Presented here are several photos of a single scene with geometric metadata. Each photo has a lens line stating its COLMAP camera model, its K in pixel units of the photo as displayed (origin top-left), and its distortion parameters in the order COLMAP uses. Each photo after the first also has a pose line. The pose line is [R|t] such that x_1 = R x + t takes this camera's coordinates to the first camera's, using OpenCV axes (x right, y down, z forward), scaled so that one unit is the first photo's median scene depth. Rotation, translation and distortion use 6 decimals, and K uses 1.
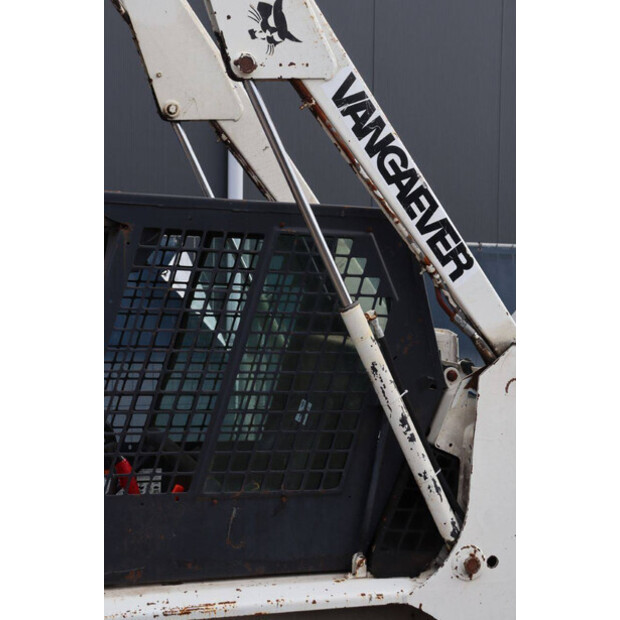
lens RADIAL K [[1111.0, 0, 314.7], [0, 1111.0, 311.0], [0, 0, 1]] dist [0.220905, 0.000000]
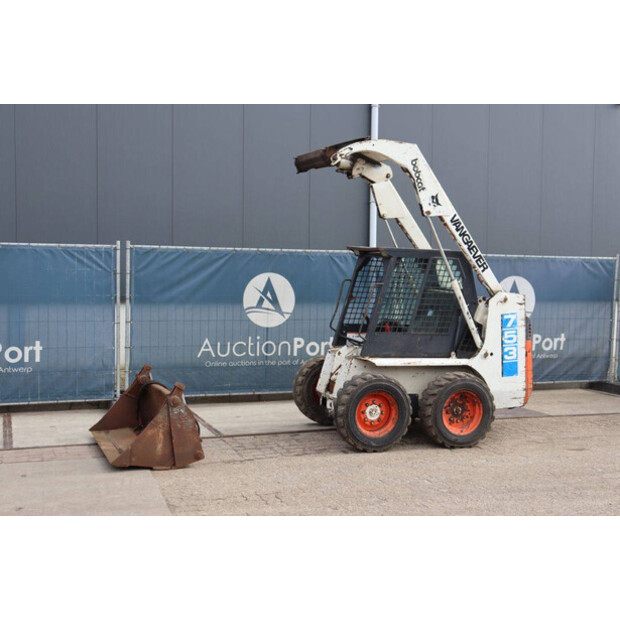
lens RADIAL K [[833.1, 0, 307.8], [0, 833.1, 321.8], [0, 0, 1]] dist [0.035620, 0.000000]
pose [[0.999949, 0.004320, 0.009149, -0.444334], [-0.004730, 0.998962, 0.045306, 0.010682], [-0.008944, -0.045347, 0.998931, -1.597662]]
